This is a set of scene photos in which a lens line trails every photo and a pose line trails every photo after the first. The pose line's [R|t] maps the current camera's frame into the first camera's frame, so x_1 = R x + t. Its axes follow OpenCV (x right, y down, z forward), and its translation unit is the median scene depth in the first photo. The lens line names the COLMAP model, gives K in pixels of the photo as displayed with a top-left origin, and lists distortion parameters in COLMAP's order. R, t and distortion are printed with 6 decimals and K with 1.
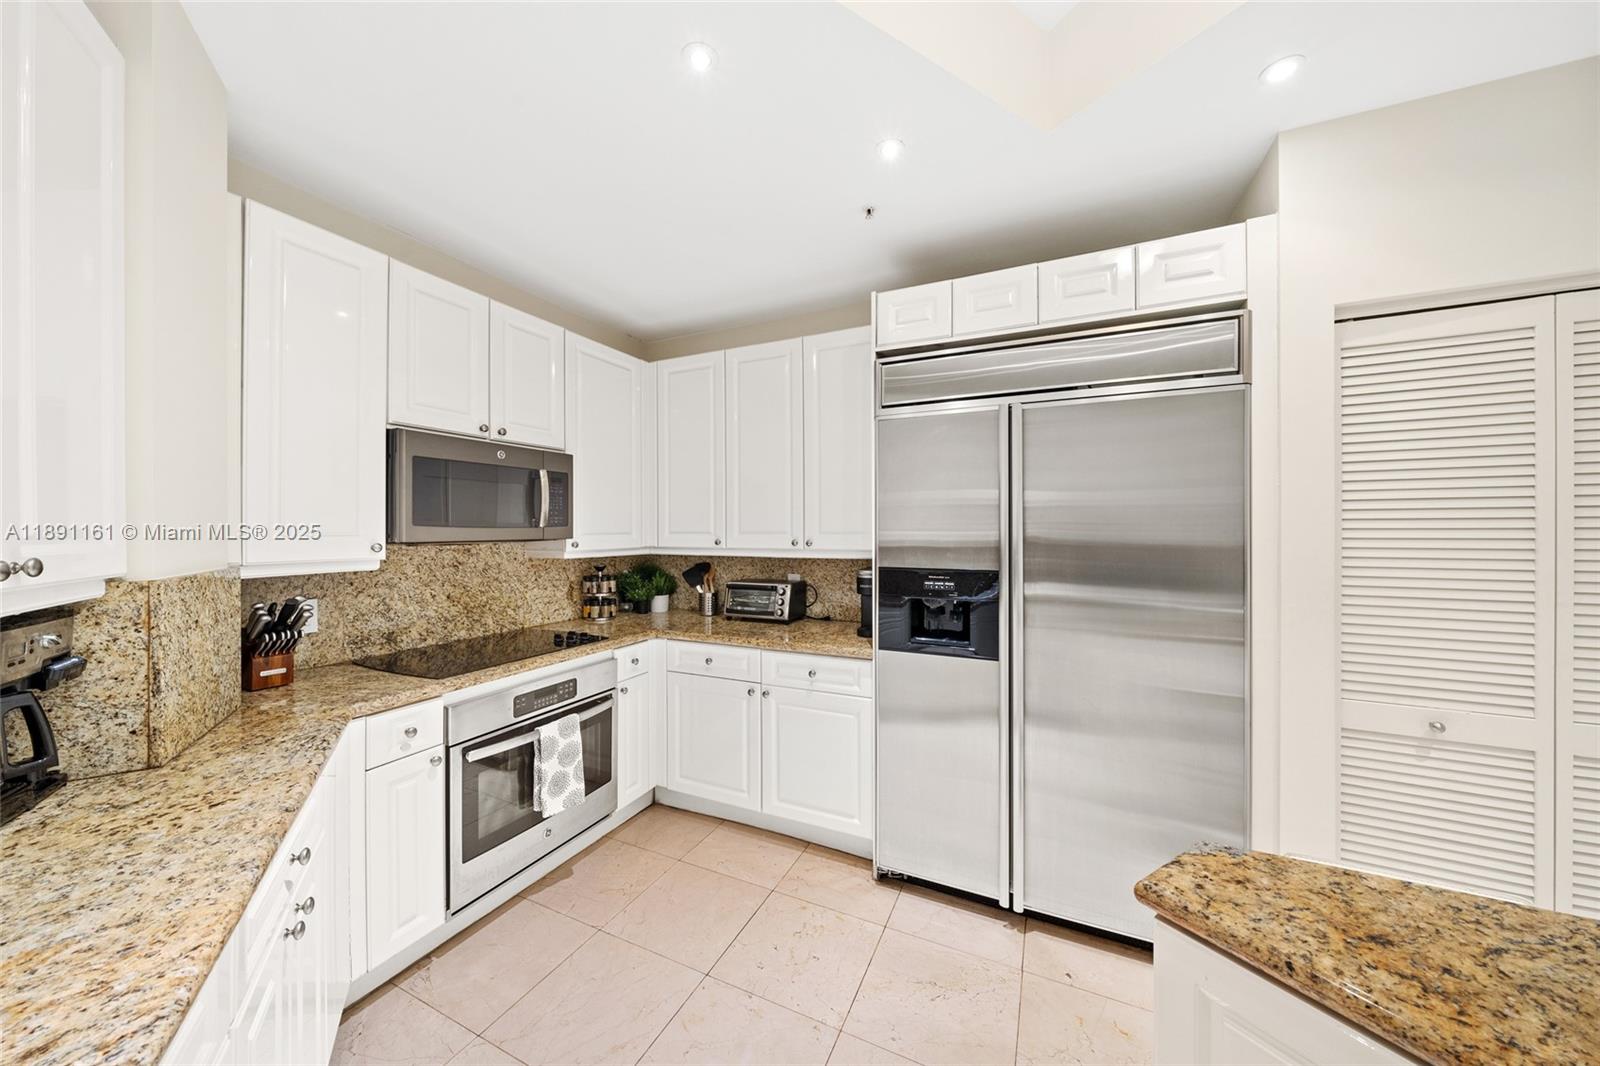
lens RADIAL K [[551.4, 0, 806.0], [0, 551.4, 527.2], [0, 0, 1]] dist [-0.006359, -0.000442]
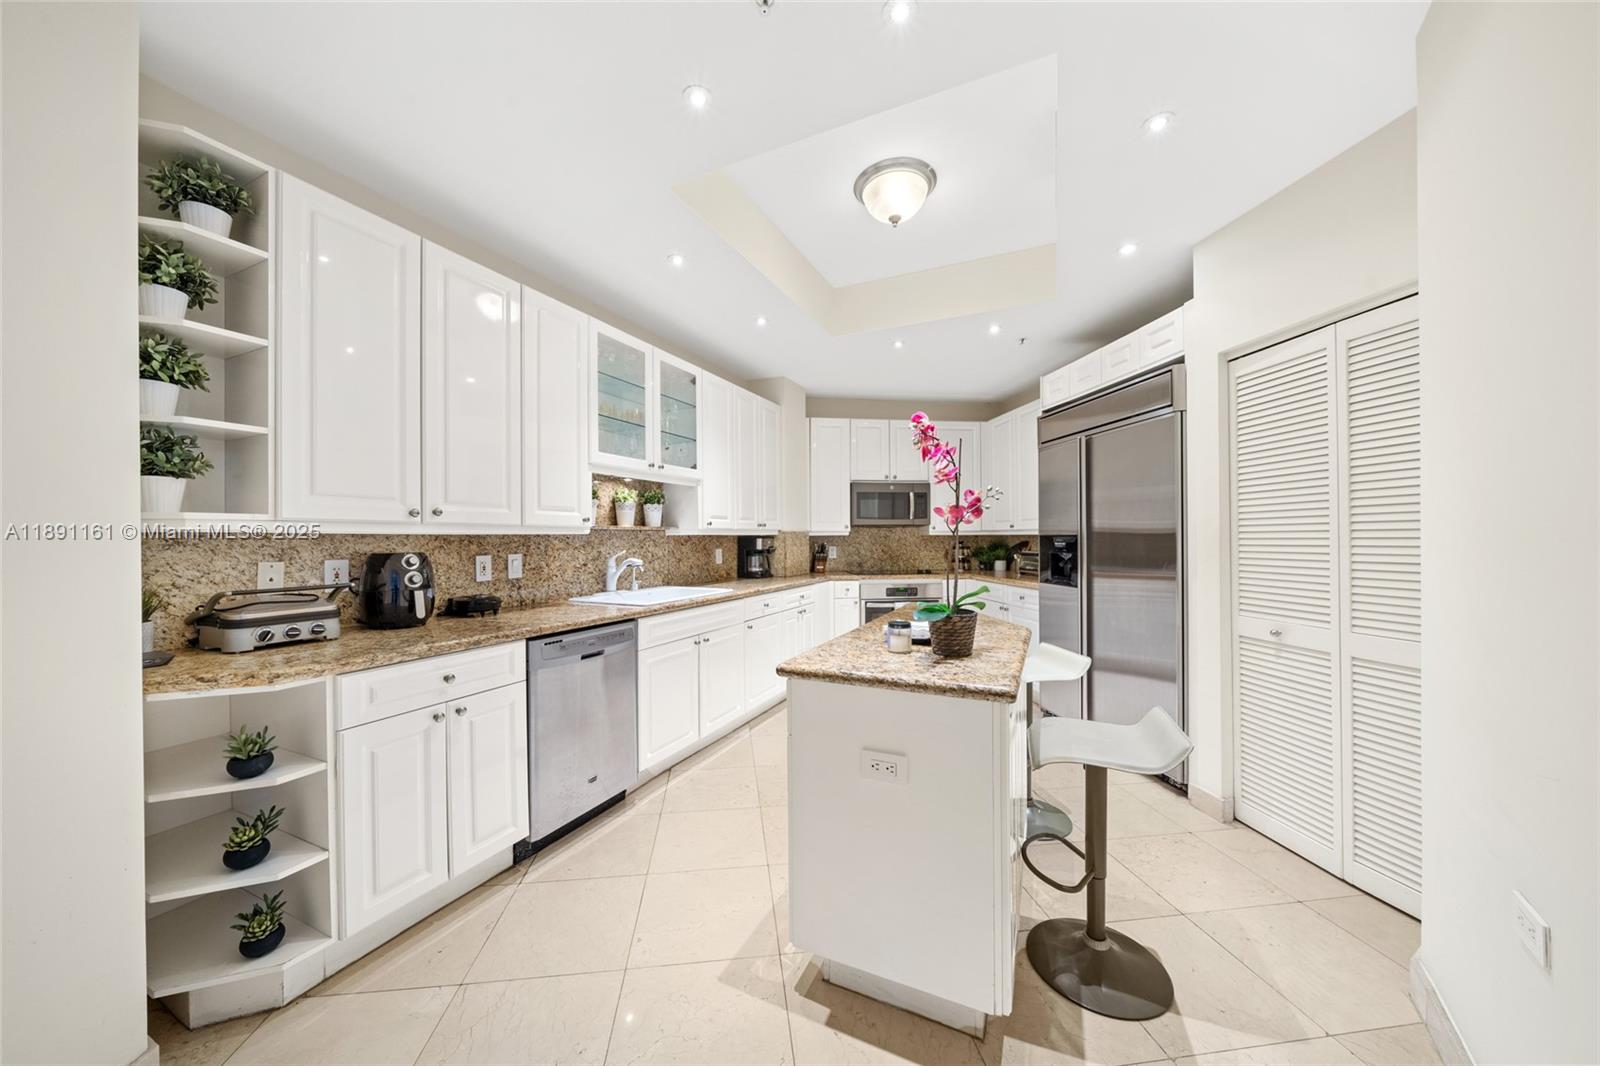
lens RADIAL K [[551.4, 0, 799.4], [0, 551.4, 537.7], [0, 0, 1]] dist [-0.006359, -0.000442]
pose [[0.548380, -0.001355, -0.836228, 1.361807], [0.007943, 0.999962, 0.003589, 0.077919], [0.836192, -0.008611, 0.548370, -0.693592]]
